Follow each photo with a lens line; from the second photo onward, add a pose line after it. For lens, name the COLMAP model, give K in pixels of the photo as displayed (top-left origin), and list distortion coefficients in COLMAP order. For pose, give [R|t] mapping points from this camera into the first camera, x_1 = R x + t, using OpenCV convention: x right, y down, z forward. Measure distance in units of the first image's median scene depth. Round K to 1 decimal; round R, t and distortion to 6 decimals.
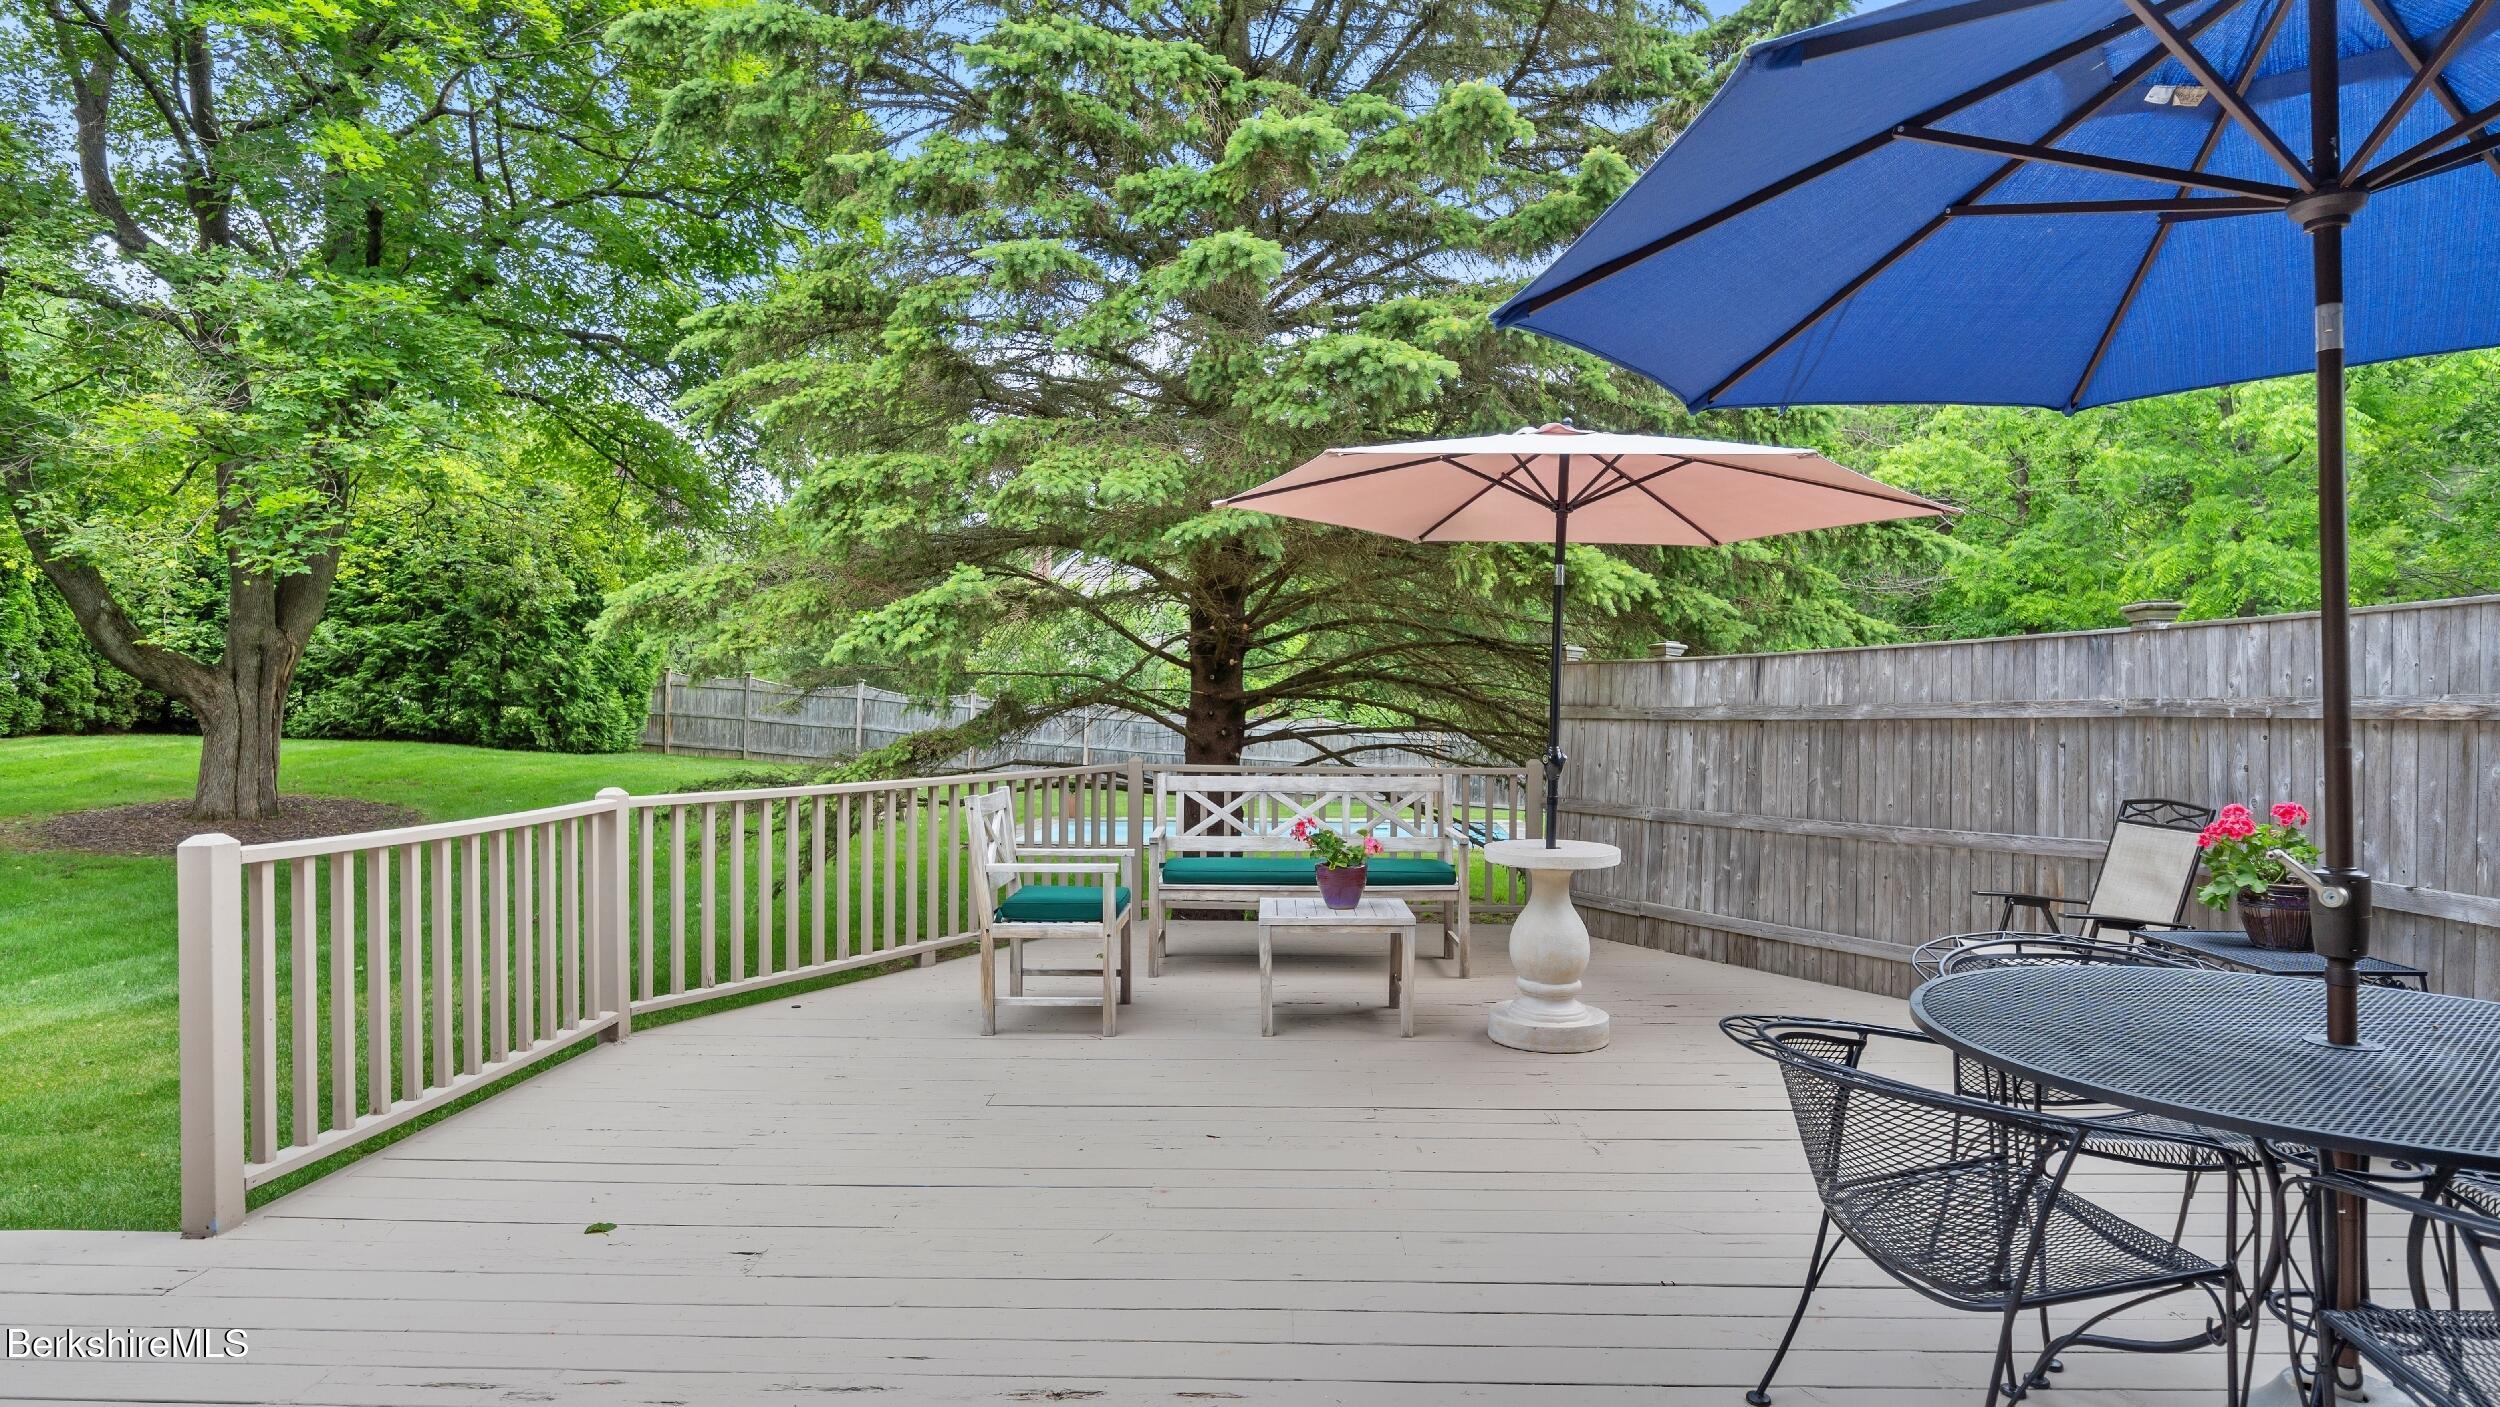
lens RADIAL K [[1315.4, 0, 1235.1], [0, 1315.4, 693.1], [0, 0, 1]] dist [-0.001074, 0.000178]
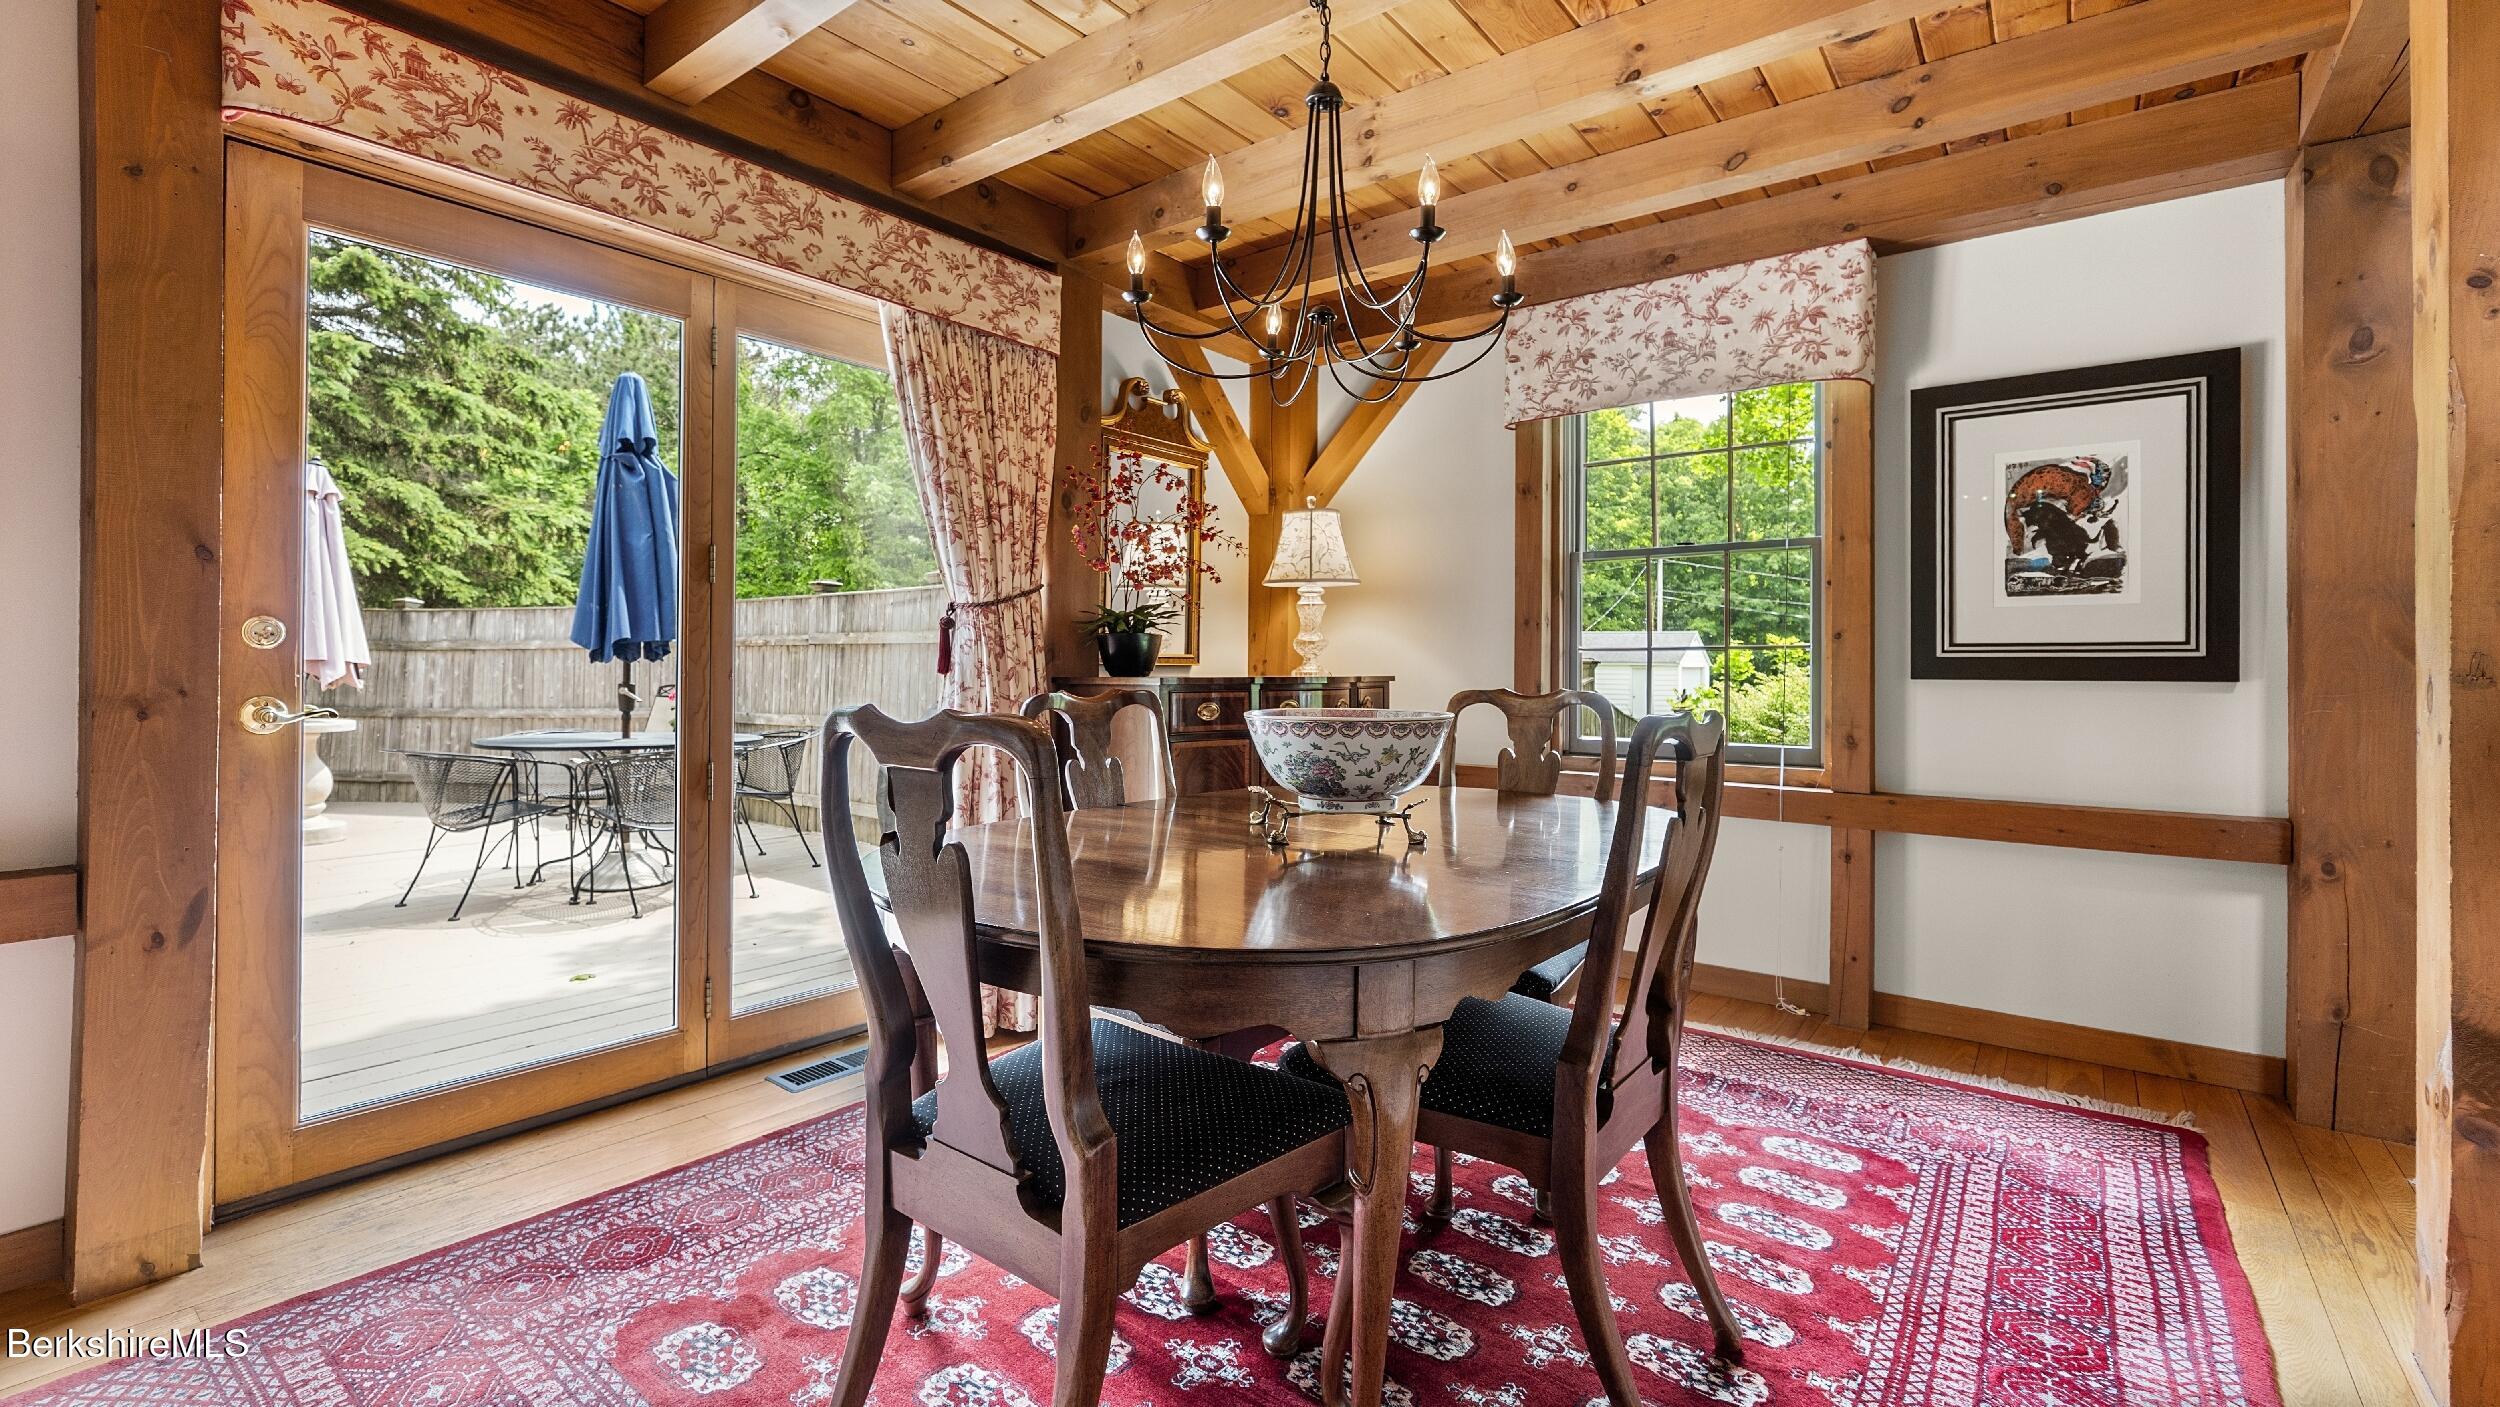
lens RADIAL K [[1096.5, 0, 1233.0], [0, 1096.5, 672.1], [0, 0, 1]] dist [-0.002301, -0.000091]
pose [[0.583265, 0.008068, 0.812242, -0.167930], [-0.021646, 0.999750, 0.005613, 0.022196], [-0.811993, -0.020855, 0.583294, -0.609399]]
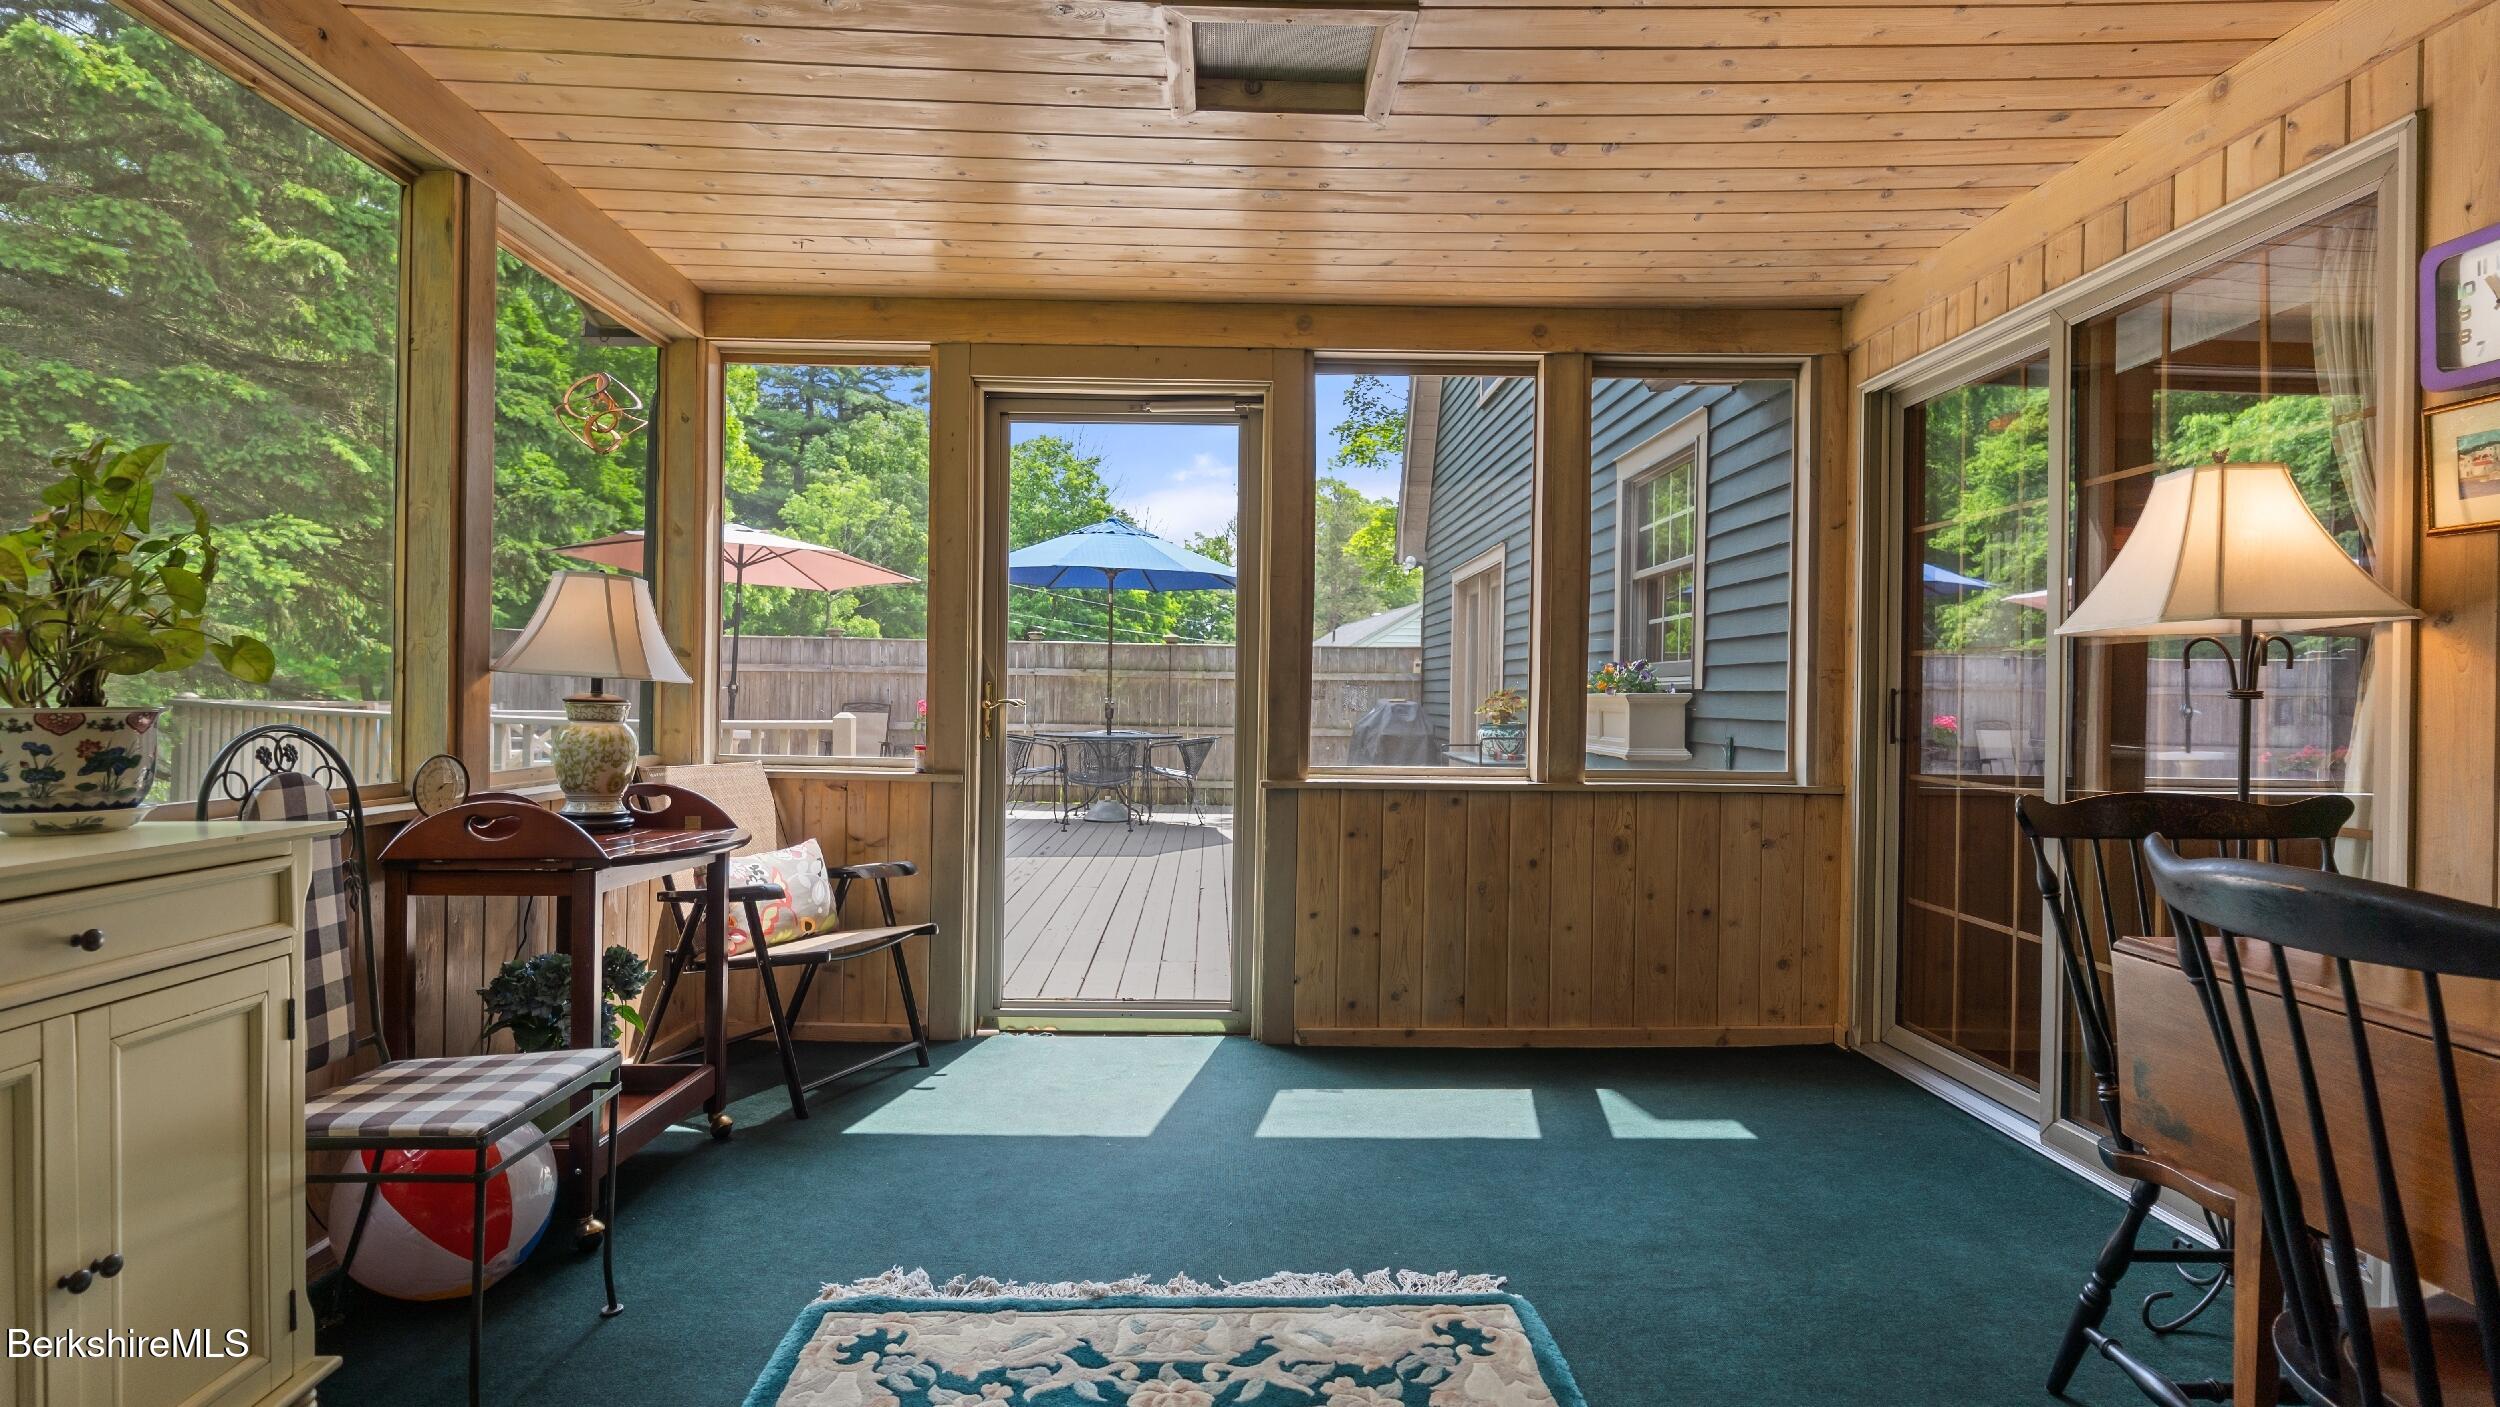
lens RADIAL K [[1229.4, 0, 1252.8], [0, 1229.4, 701.1], [0, 0, 1]] dist [-0.006040, -0.001671]
pose [[-0.064057, -0.004014, 0.997938, -1.503250], [-0.030307, 0.999538, 0.002075, 0.038563], [-0.997486, -0.030111, -0.064149, 0.271395]]
